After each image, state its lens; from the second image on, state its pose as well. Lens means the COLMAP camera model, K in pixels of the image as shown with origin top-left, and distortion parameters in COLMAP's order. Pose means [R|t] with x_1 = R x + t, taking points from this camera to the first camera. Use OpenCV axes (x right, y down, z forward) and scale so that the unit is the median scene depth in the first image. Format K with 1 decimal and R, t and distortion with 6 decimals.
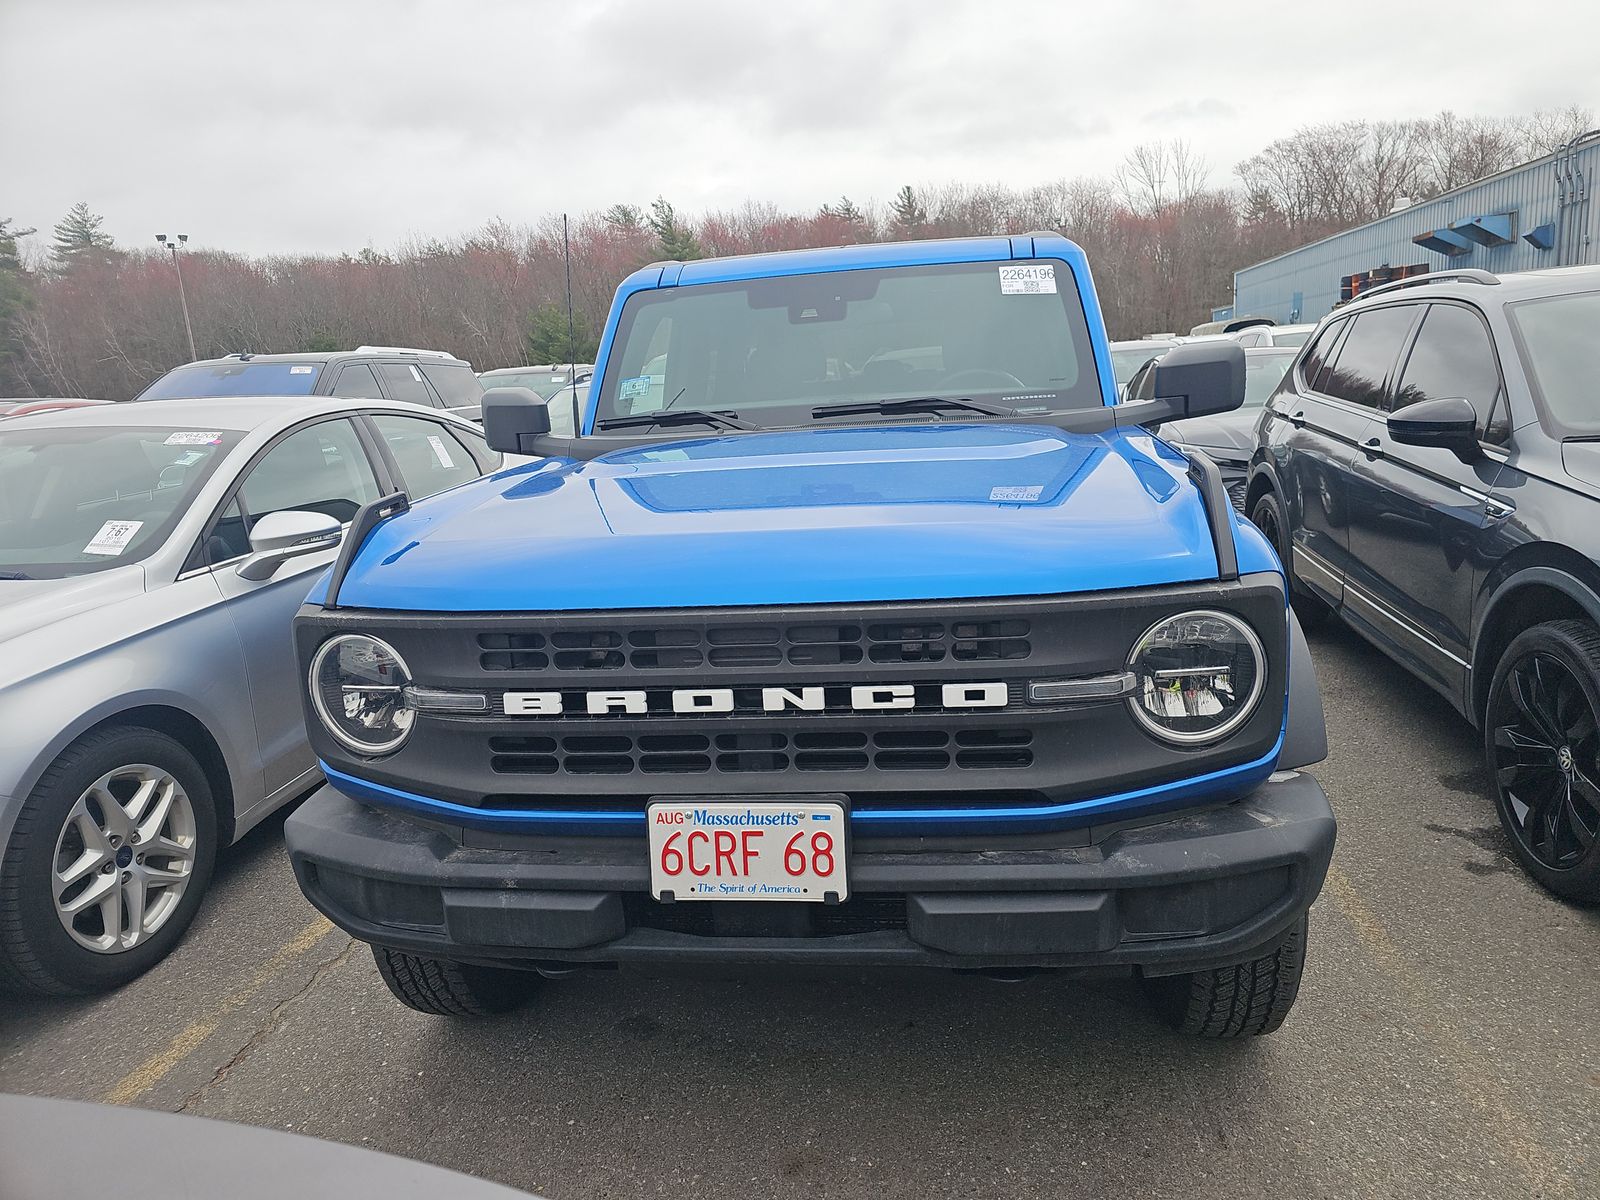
lens RADIAL K [[1074.0, 0, 829.9], [0, 1074.0, 602.1], [0, 0, 1]] dist [0.046611, -0.031336]
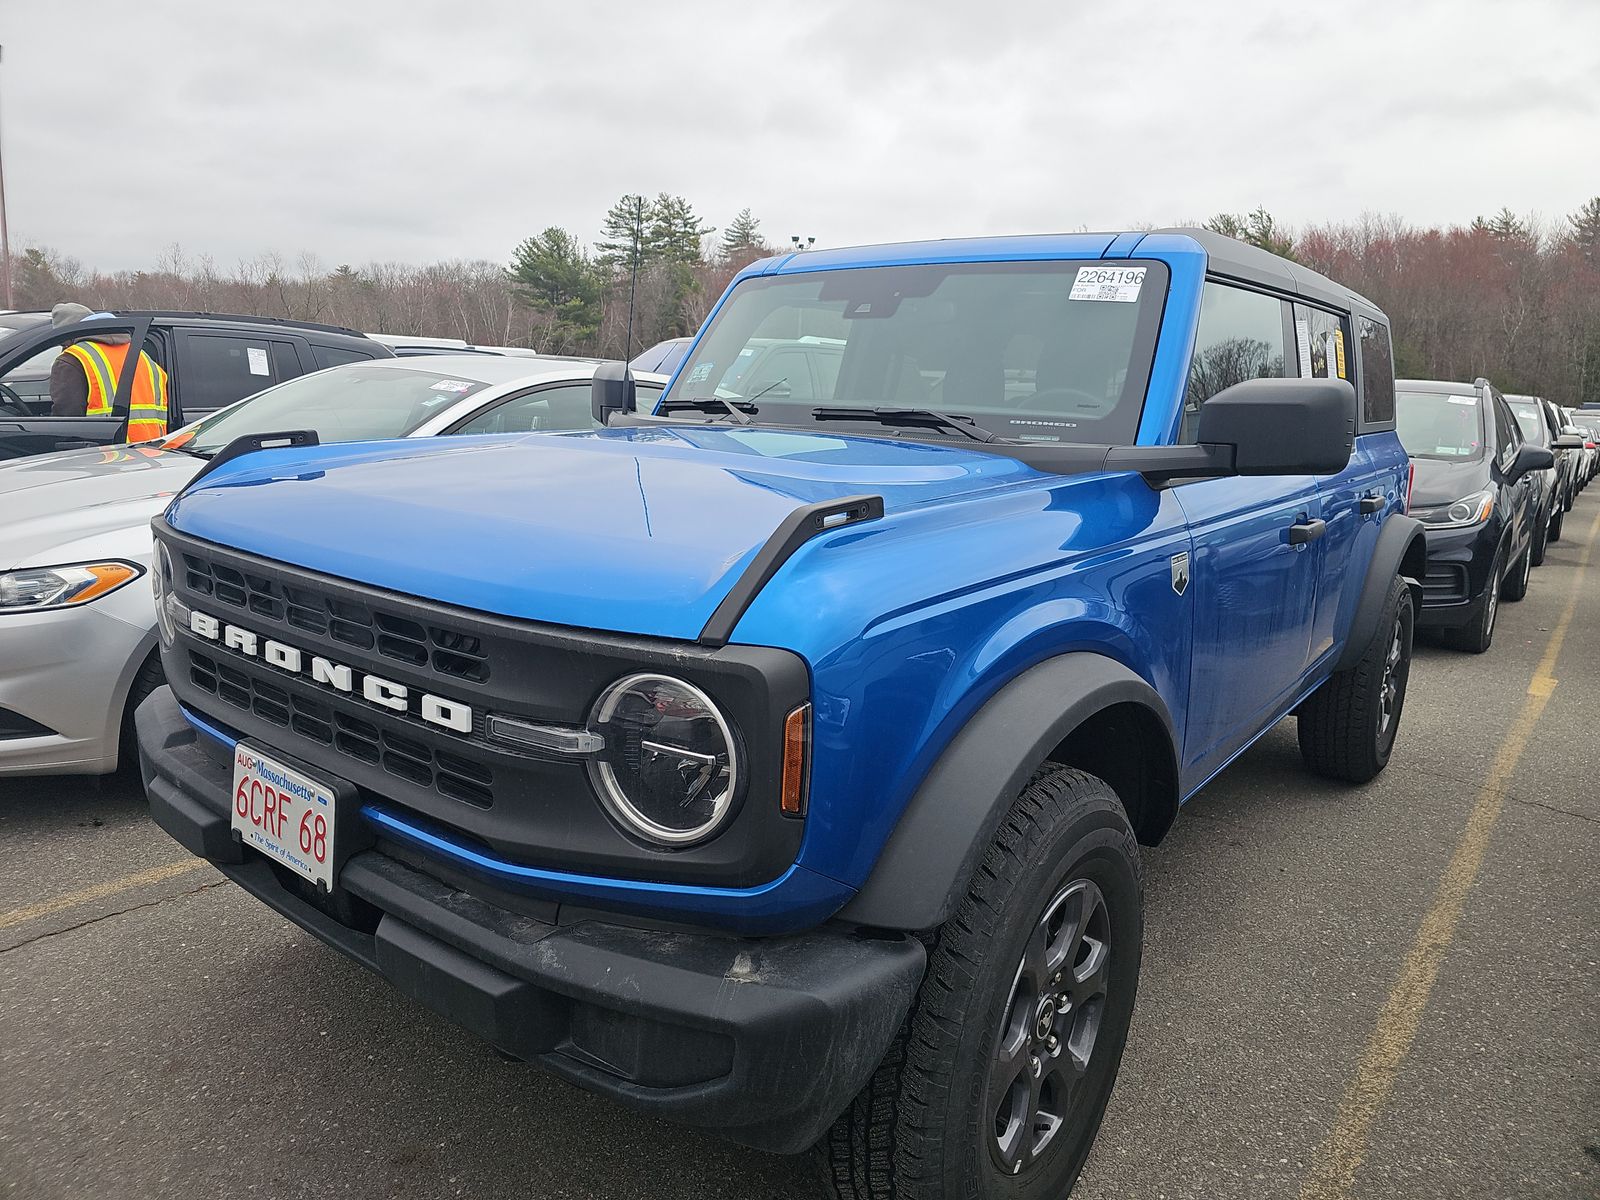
lens RADIAL K [[1074.0, 0, 806.7], [0, 1074.0, 595.8], [0, 0, 1]] dist [0.046611, -0.031336]
pose [[0.854142, 0.190353, -0.483950, 0.772967], [-0.196921, 0.979691, 0.037792, -0.096956], [0.481315, 0.063020, 0.874279, 0.344234]]
